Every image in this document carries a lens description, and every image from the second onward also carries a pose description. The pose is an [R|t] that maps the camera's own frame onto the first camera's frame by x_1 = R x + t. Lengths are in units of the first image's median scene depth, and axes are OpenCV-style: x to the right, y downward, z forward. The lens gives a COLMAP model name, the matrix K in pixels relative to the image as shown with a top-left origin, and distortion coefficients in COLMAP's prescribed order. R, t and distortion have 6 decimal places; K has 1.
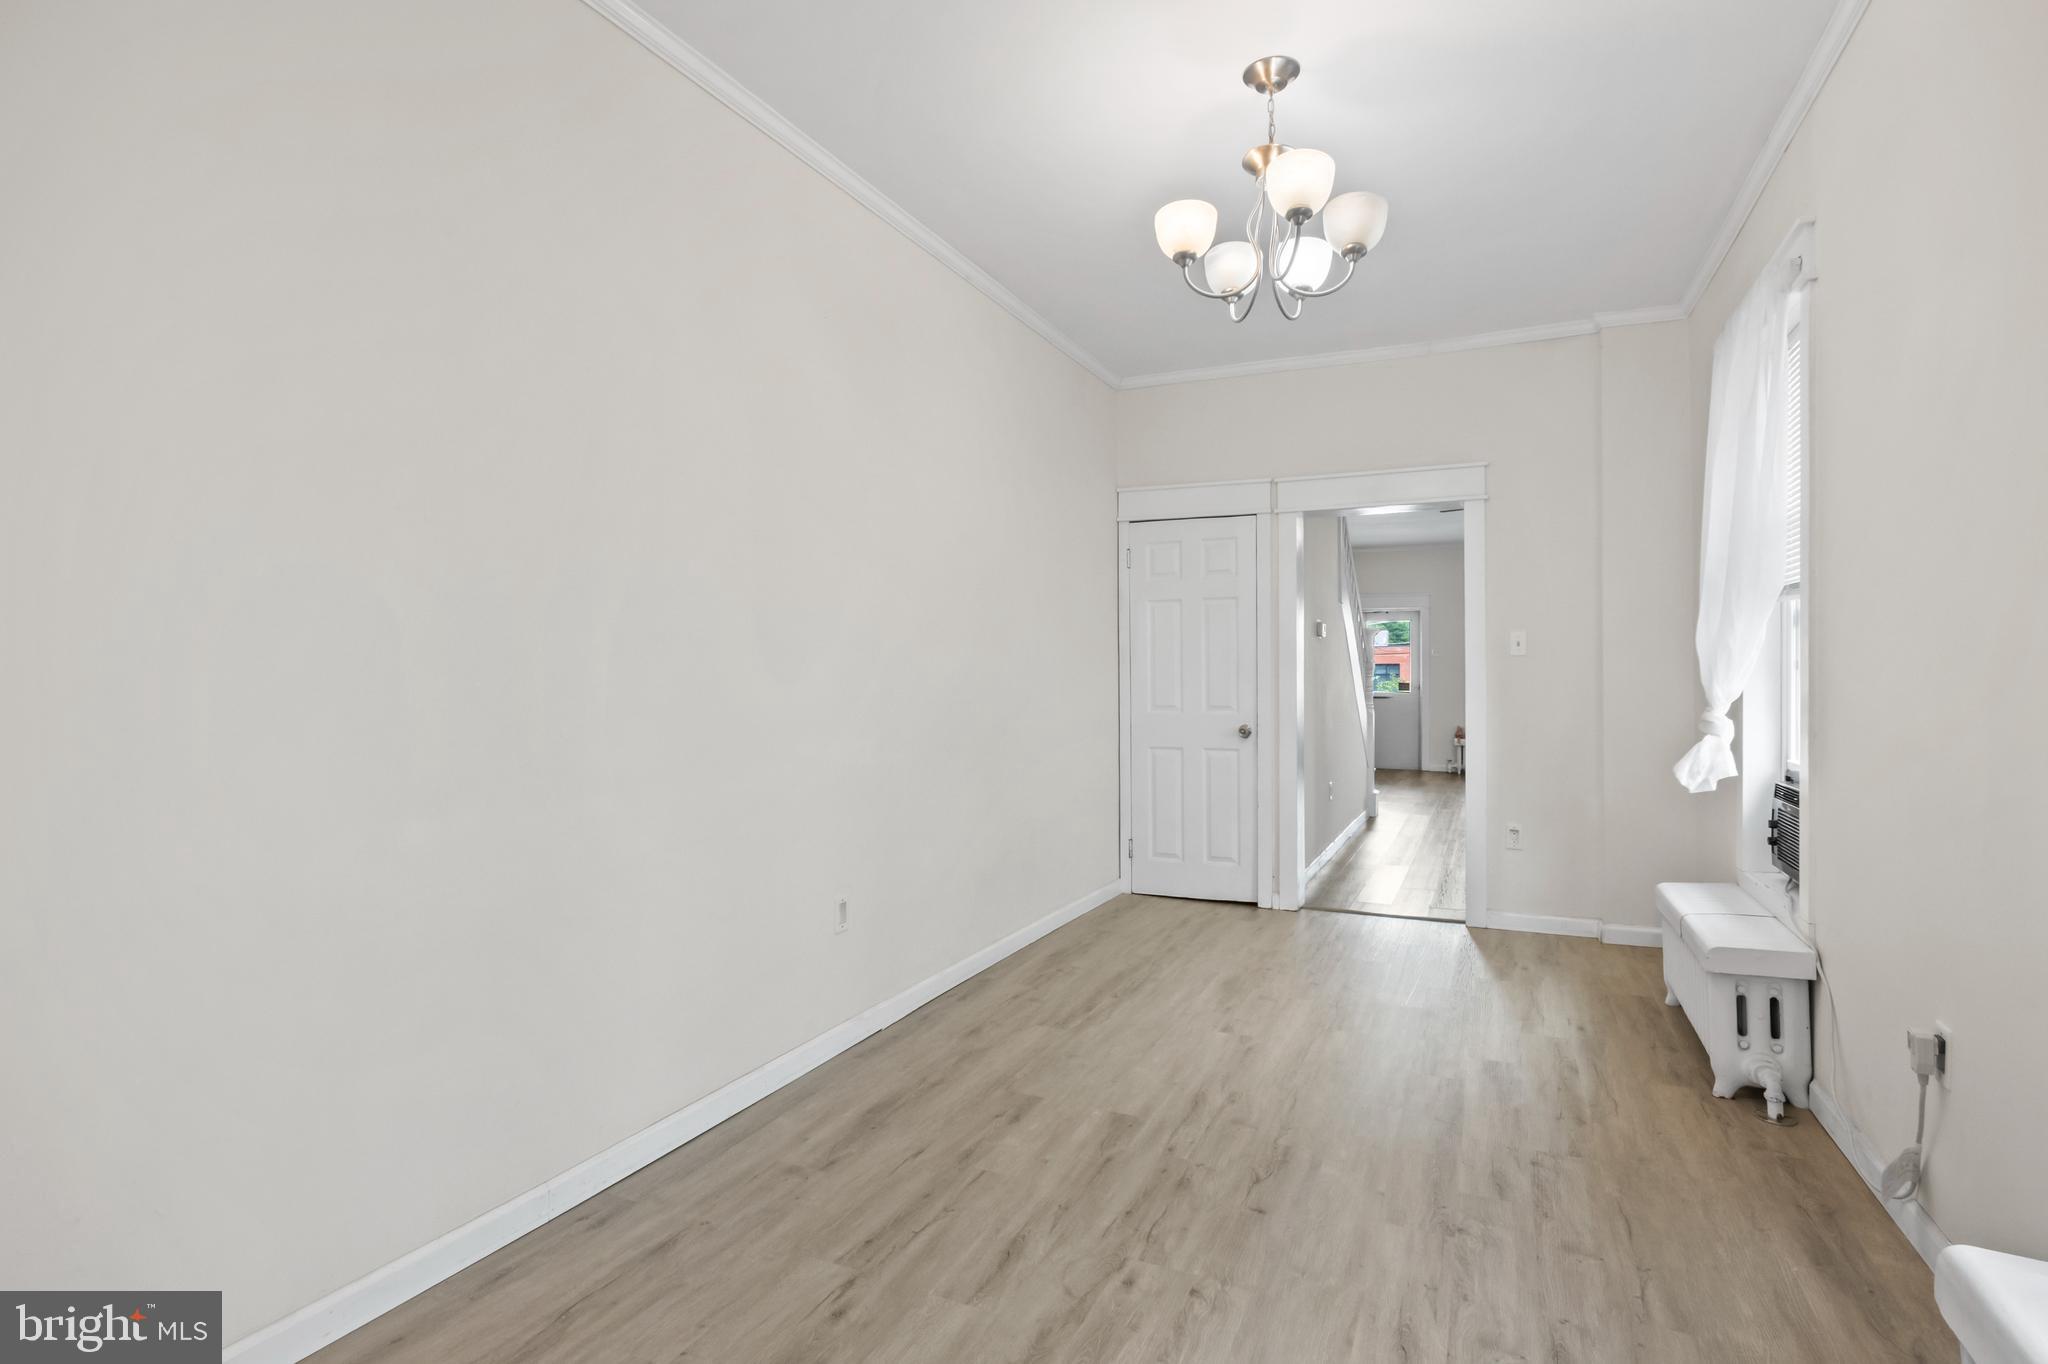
lens RADIAL K [[1025.3, 0, 1024.0], [0, 1025.3, 682.0], [0, 0, 1]] dist [-0.000180, 0.000201]
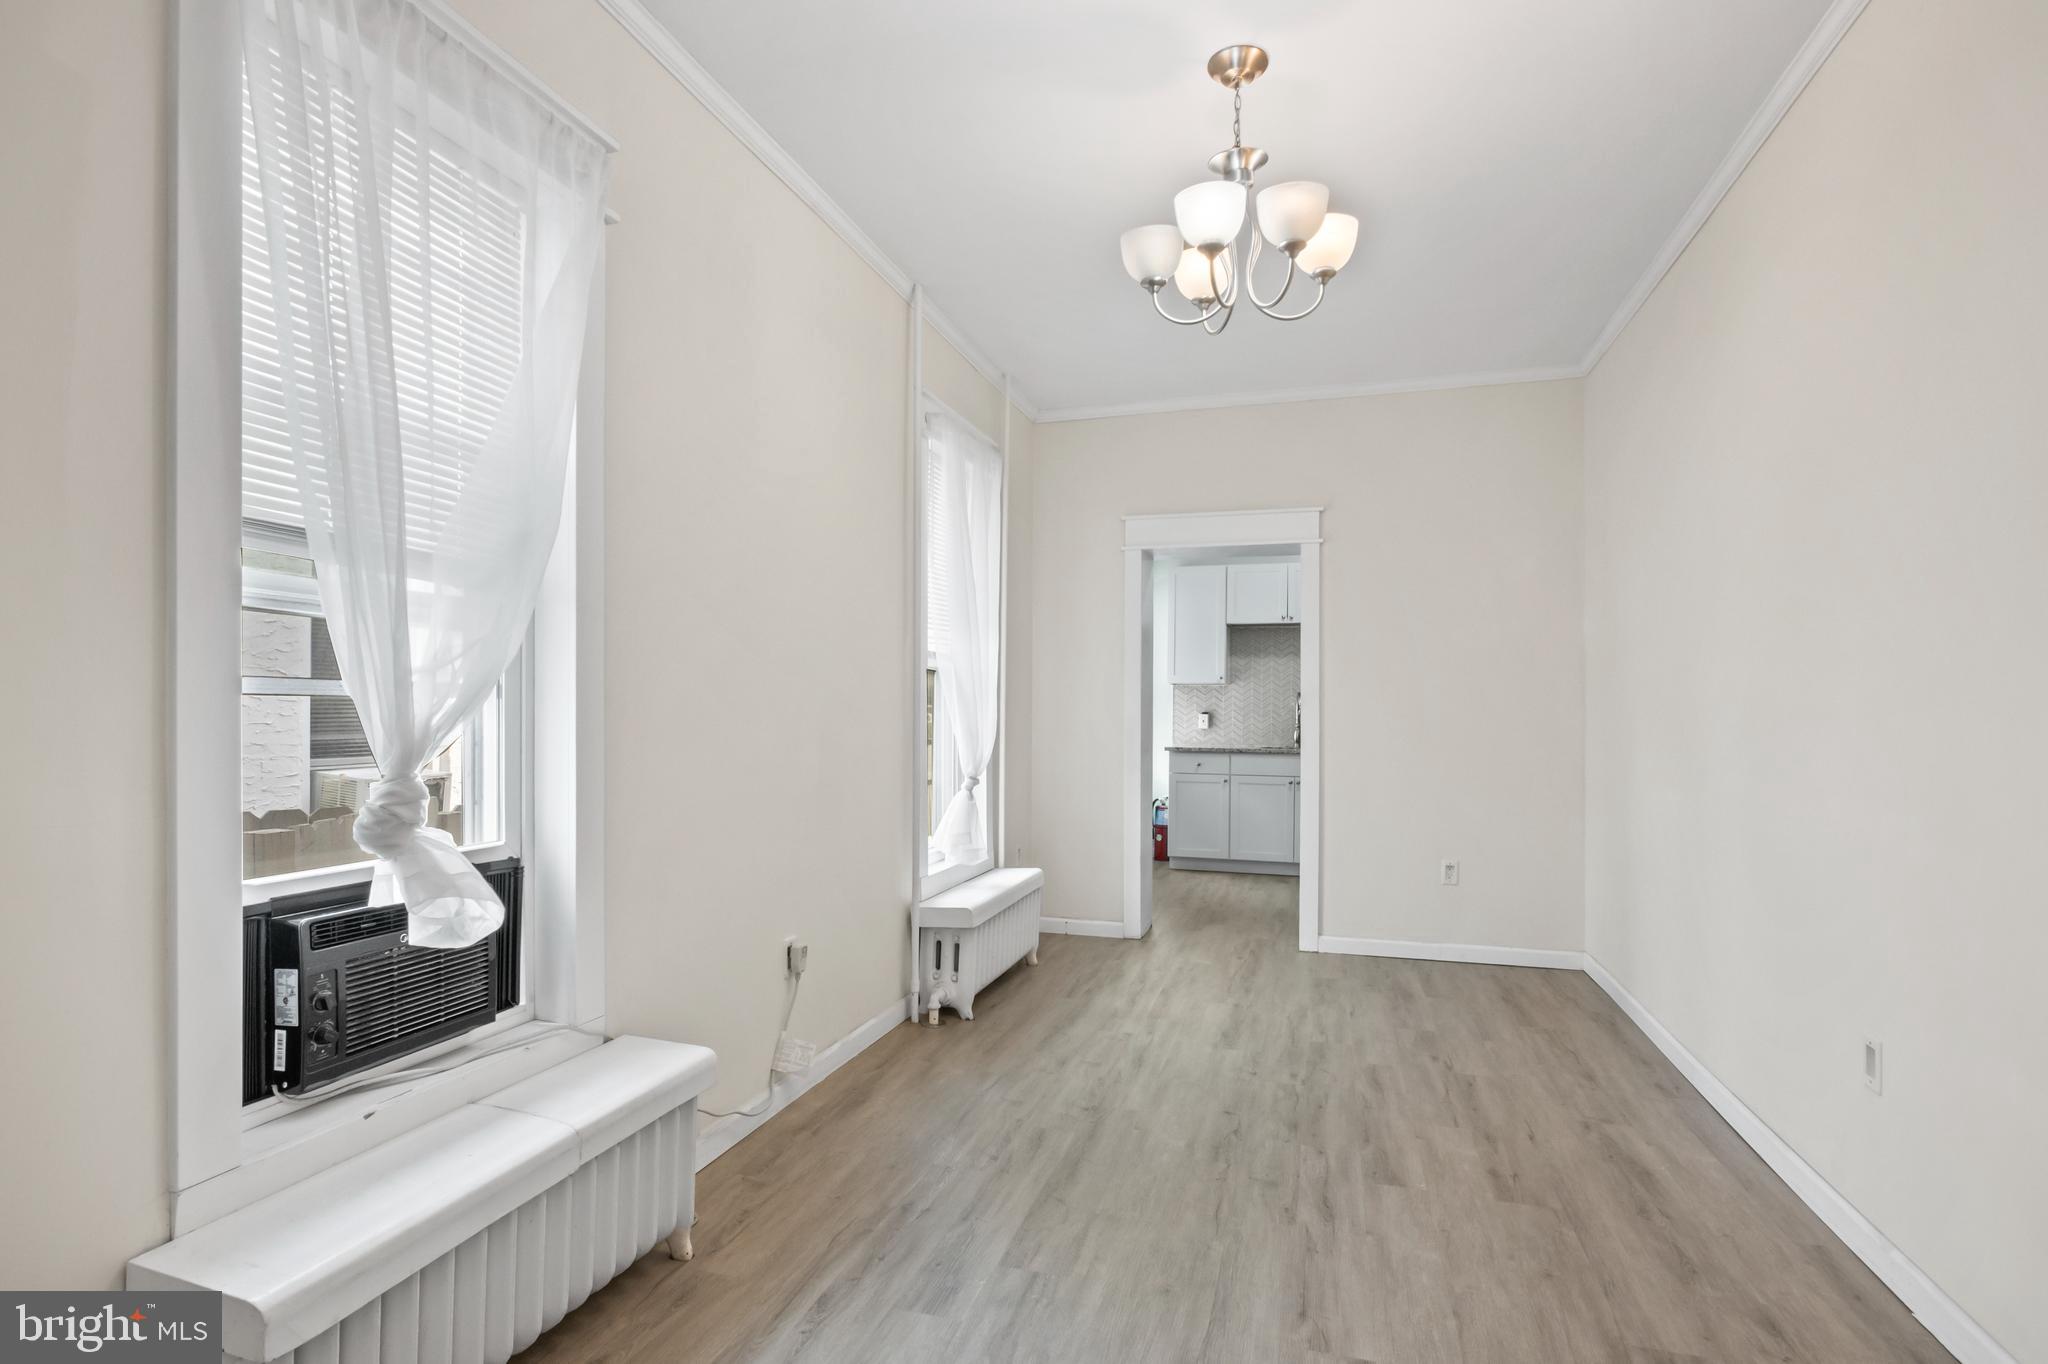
lens RADIAL K [[1025.3, 0, 1024.0], [0, 1025.3, 682.0], [0, 0, 1]] dist [-0.000180, 0.000201]
pose [[-0.989969, -0.006993, -0.141109, 0.532667], [-0.003841, 0.999737, -0.022598, -0.010309], [0.141230, -0.021829, -0.989736, 1.785362]]
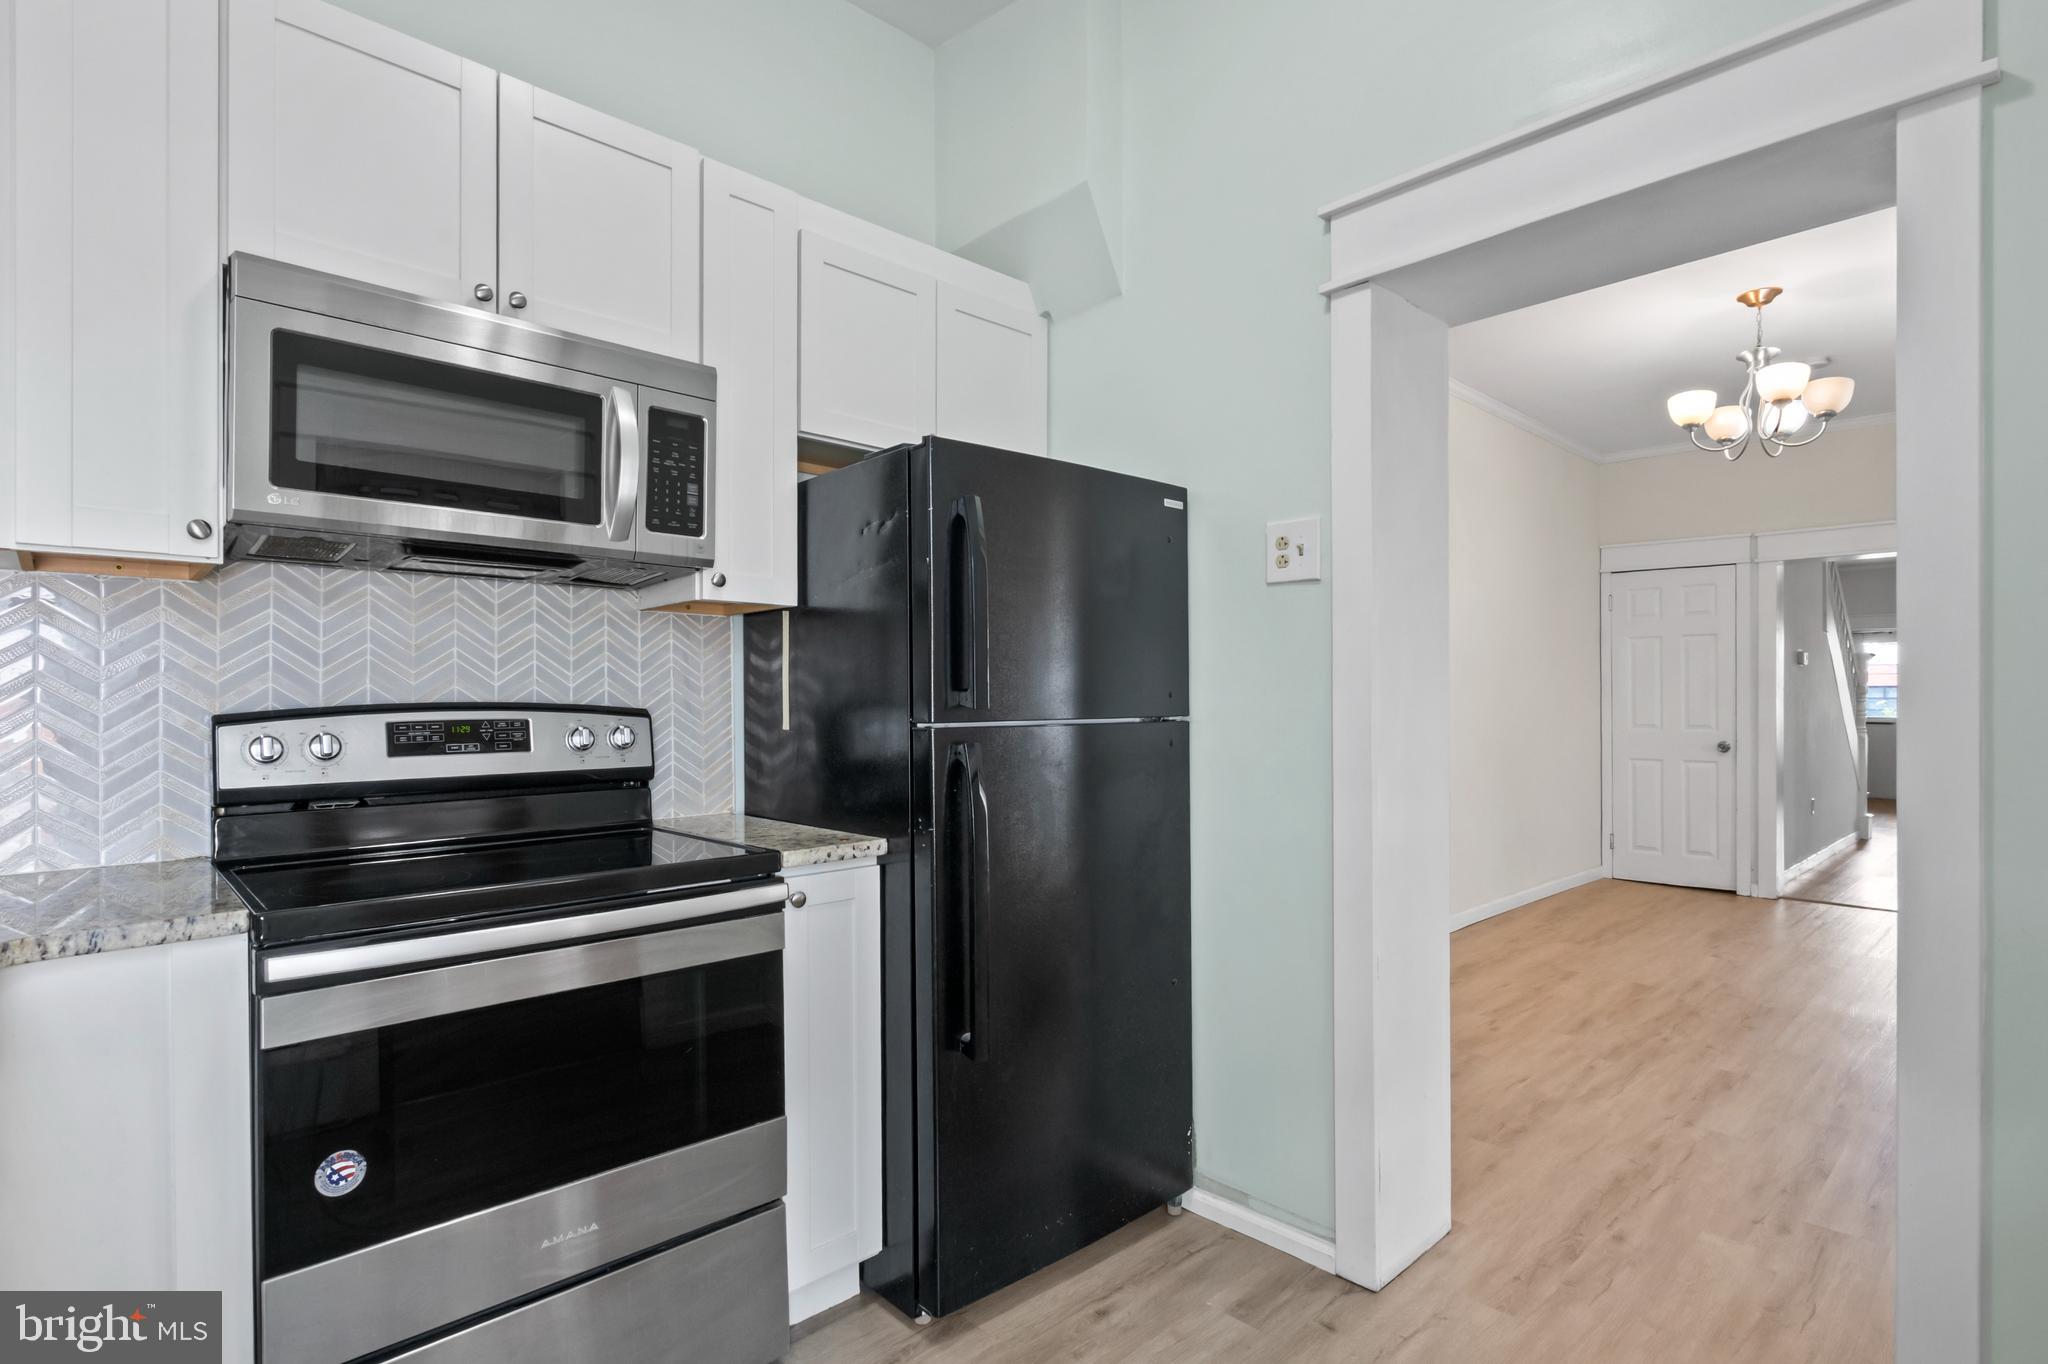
lens RADIAL K [[1013.1, 0, 1028.1], [0, 1013.1, 700.8], [0, 0, 1]] dist [0.000430, -0.000243]
pose [[0.931027, 0.004359, -0.364924, -0.198570], [-0.005519, 0.999982, -0.002135, 0.003691], [0.364908, 0.004002, 0.931035, -0.720198]]
